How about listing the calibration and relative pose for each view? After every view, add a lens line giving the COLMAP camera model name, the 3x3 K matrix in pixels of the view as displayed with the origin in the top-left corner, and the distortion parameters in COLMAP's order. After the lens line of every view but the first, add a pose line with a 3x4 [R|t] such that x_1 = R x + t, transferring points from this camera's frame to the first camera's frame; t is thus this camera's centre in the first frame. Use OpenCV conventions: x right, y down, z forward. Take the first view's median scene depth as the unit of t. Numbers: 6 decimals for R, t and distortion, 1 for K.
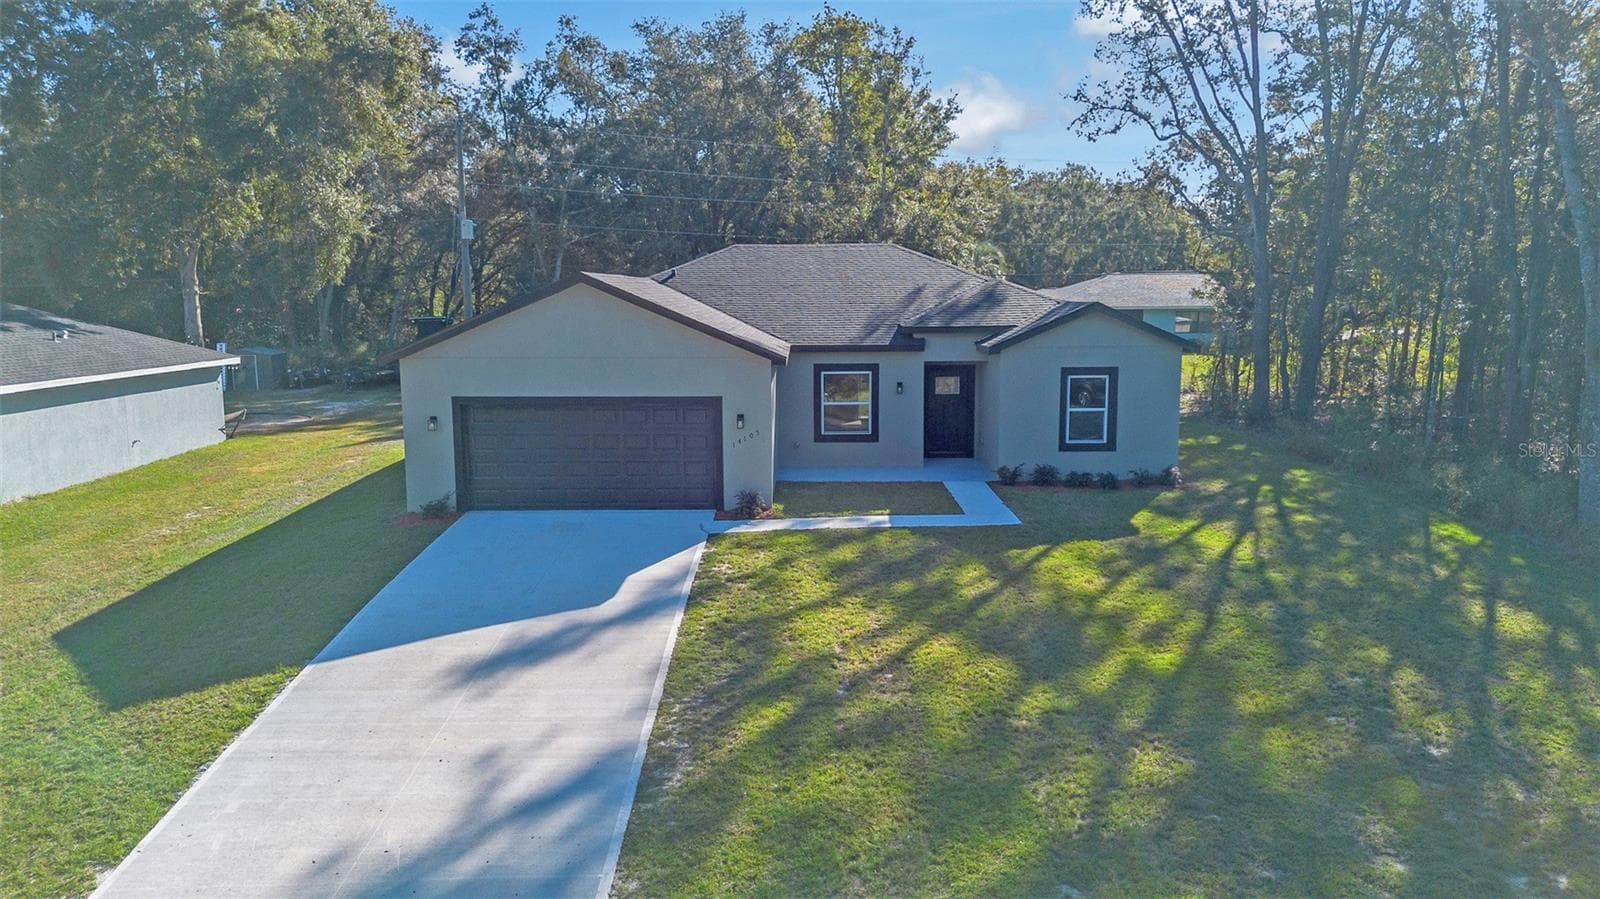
lens RADIAL K [[1148.5, 0, 806.8], [0, 1148.5, 457.1], [0, 0, 1]] dist [0.067352, -0.067439]
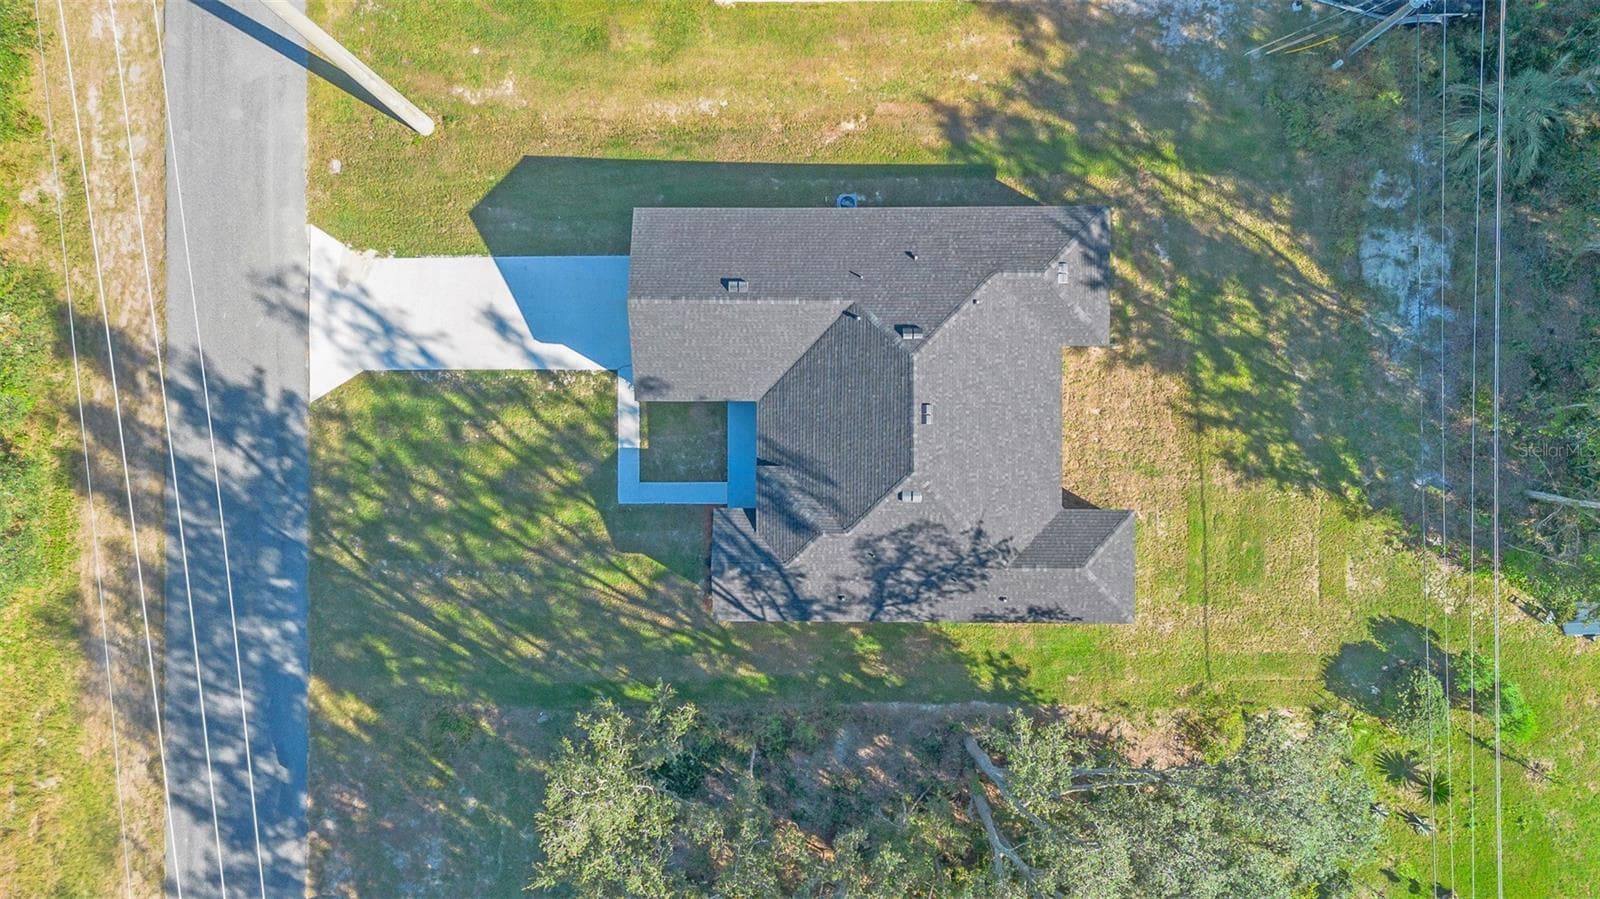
lens RADIAL K [[1148.5, 0, 795.7], [0, 1148.5, 463.2], [0, 0, 1]] dist [0.067352, -0.067439]
pose [[0.007493, 0.999473, 0.031578, 0.026843], [-0.130298, -0.030334, 0.991011, -1.926016], [0.991447, -0.011540, 0.130002, 0.866069]]
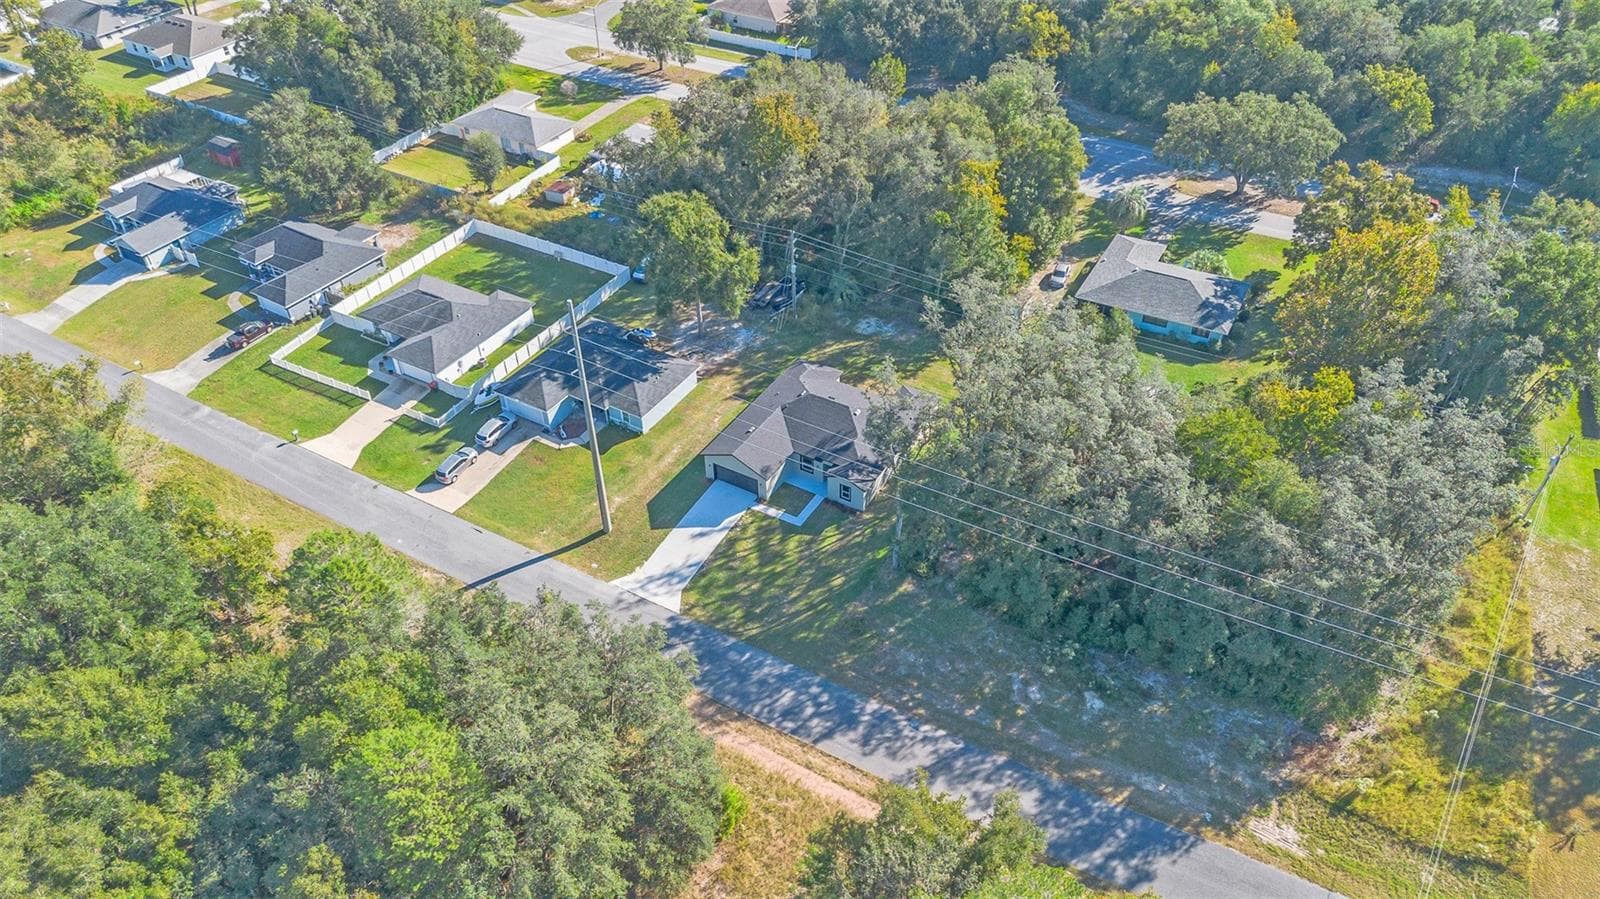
lens RADIAL K [[1148.5, 0, 801.7], [0, 1148.5, 454.8], [0, 0, 1]] dist [0.067352, -0.067439]
pose [[0.865118, 0.324365, -0.382567, 1.715266], [-0.074782, 0.837632, 0.541091, -2.494841], [0.495962, -0.439499, 0.748908, -2.271056]]
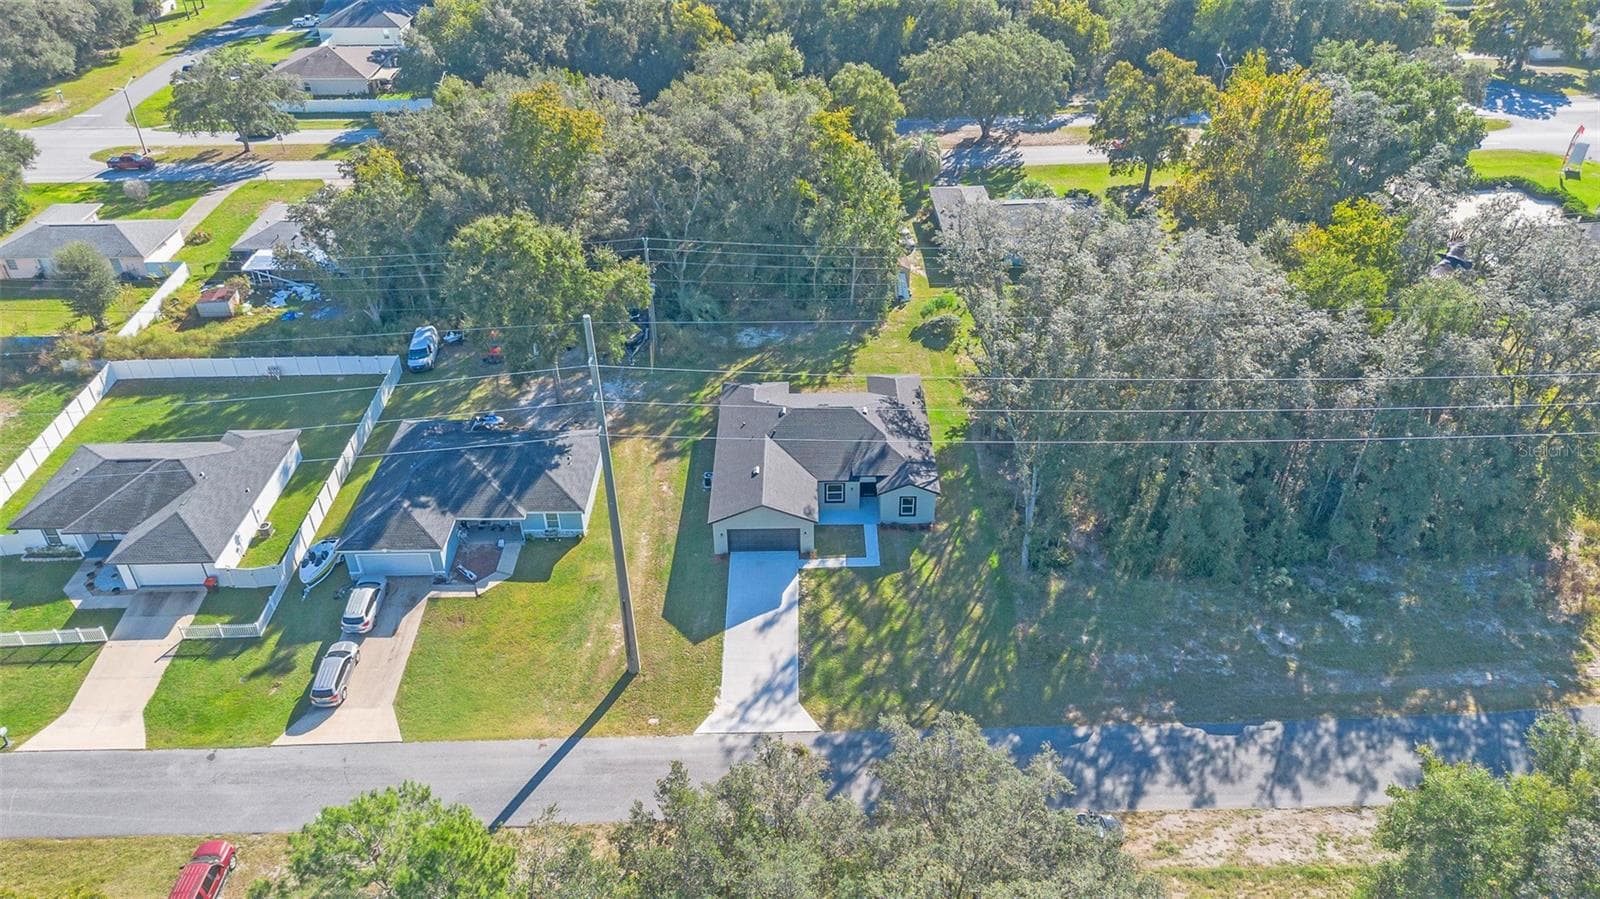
lens RADIAL K [[1148.5, 0, 805.3], [0, 1148.5, 453.0], [0, 0, 1]] dist [0.067352, -0.067439]
pose [[0.999900, -0.005091, 0.013220, -0.092586], [-0.001217, 0.898868, 0.438217, -1.635446], [-0.014114, -0.438189, 0.898772, -1.912235]]
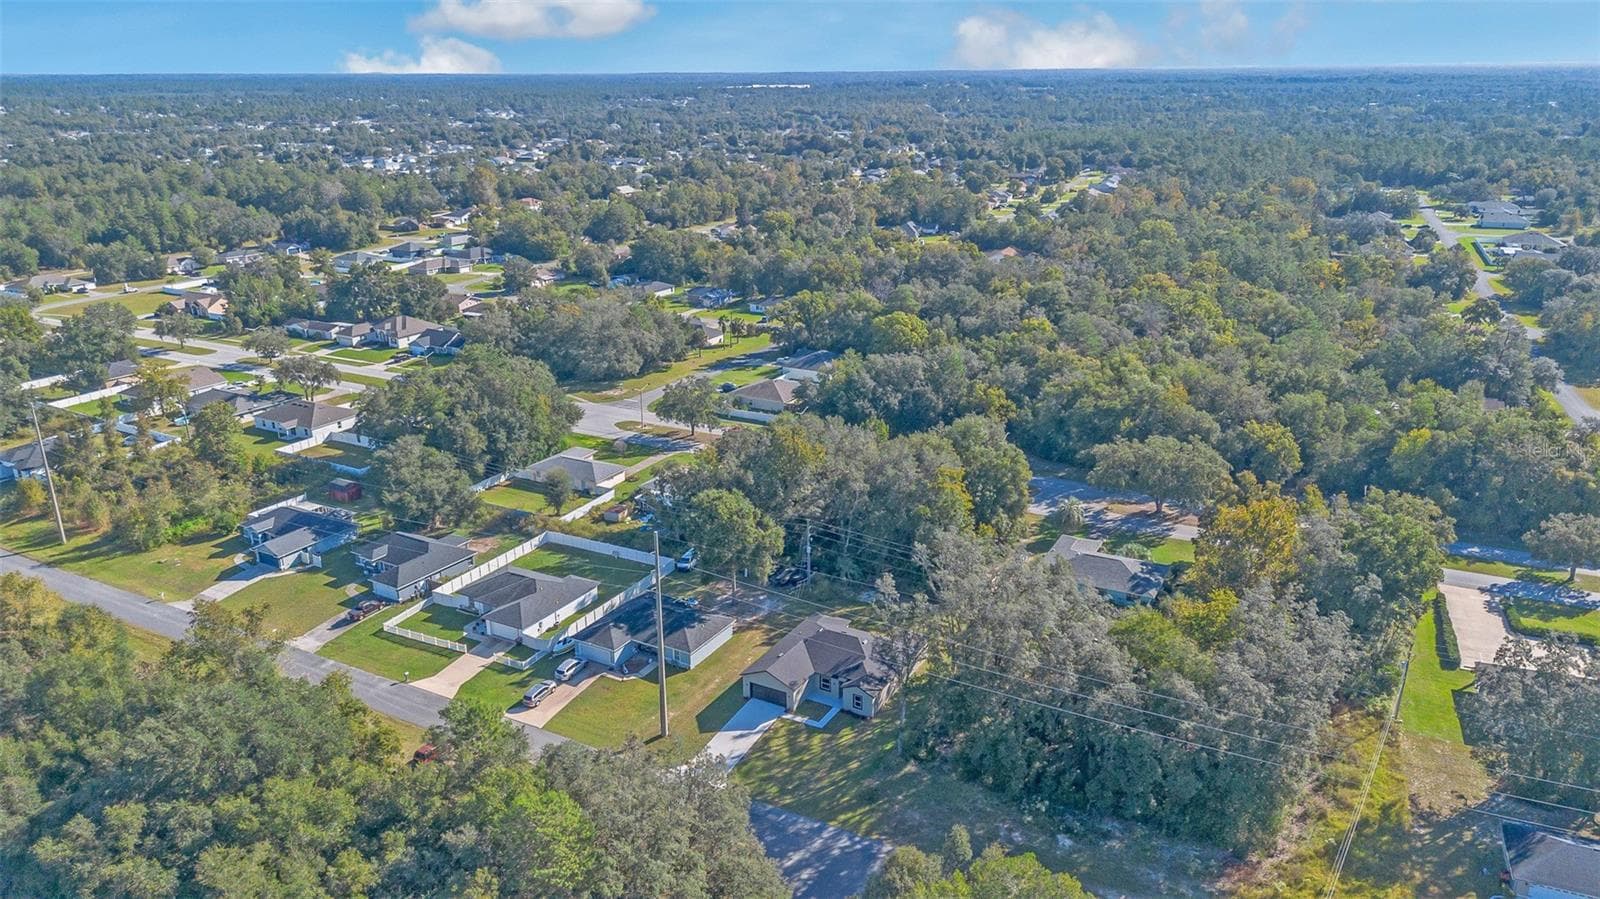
lens RADIAL K [[1148.5, 0, 802.8], [0, 1148.5, 444.7], [0, 0, 1]] dist [0.067352, -0.067439]
pose [[0.873408, 0.161512, -0.459427, 2.314397], [-0.077596, 0.977504, 0.196126, -2.266482], [0.480768, -0.135648, 0.866292, -3.655697]]
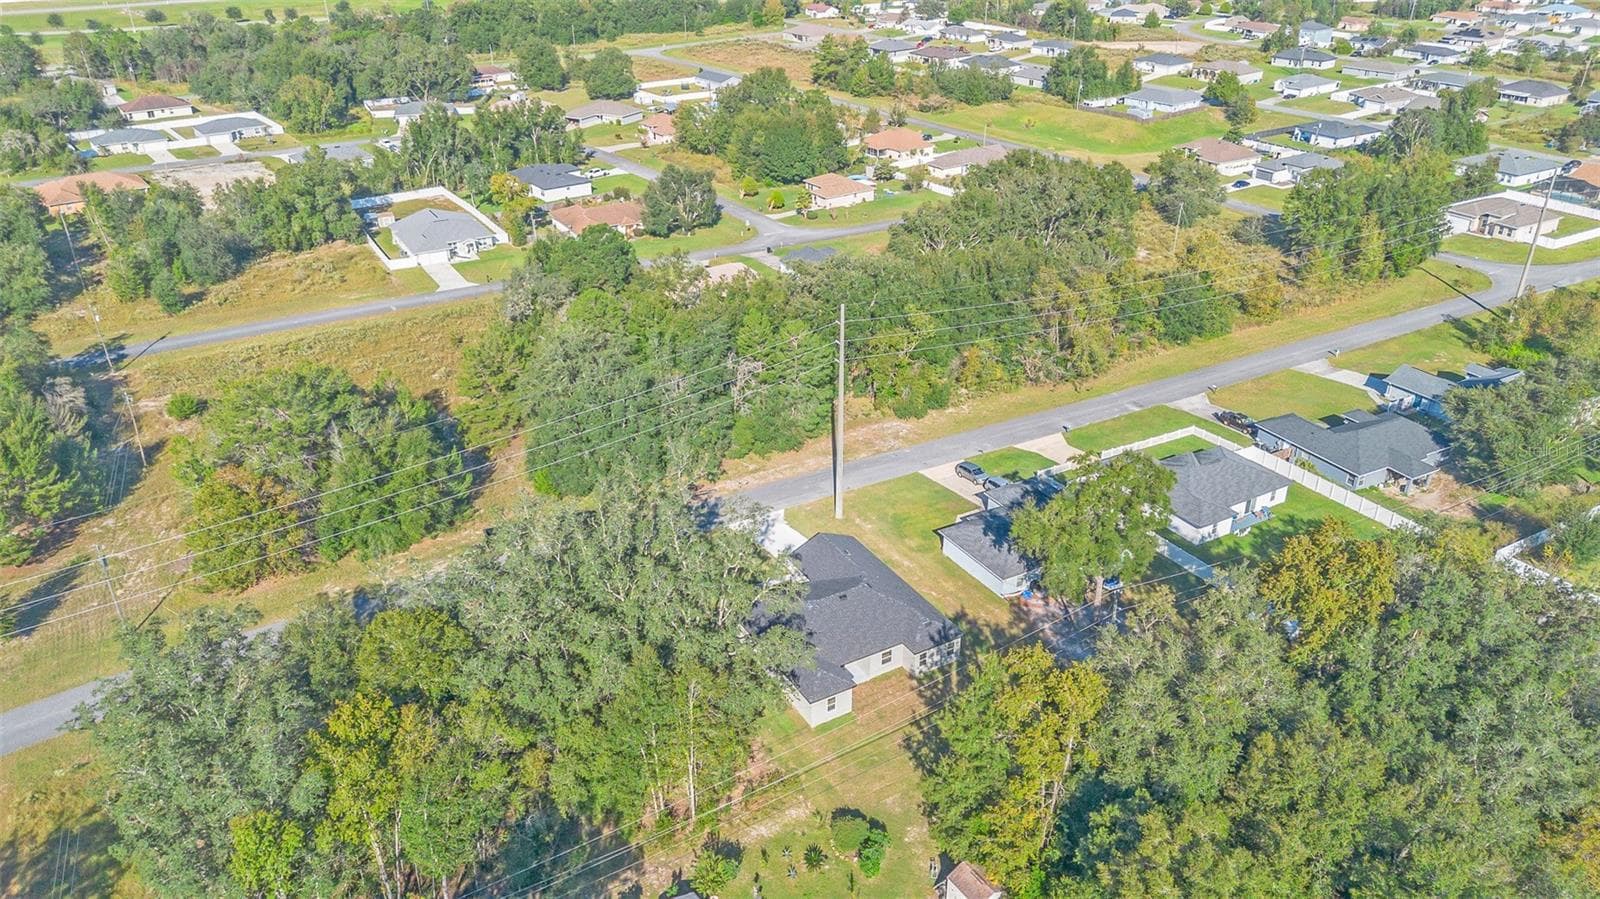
lens RADIAL K [[1148.5, 0, 807.4], [0, 1148.5, 438.3], [0, 0, 1]] dist [0.067352, -0.067439]
pose [[-0.862976, 0.243424, -0.442738, 1.789838], [-0.061632, 0.819022, 0.570442, -3.020782], [0.501472, 0.519565, -0.691794, 3.756797]]
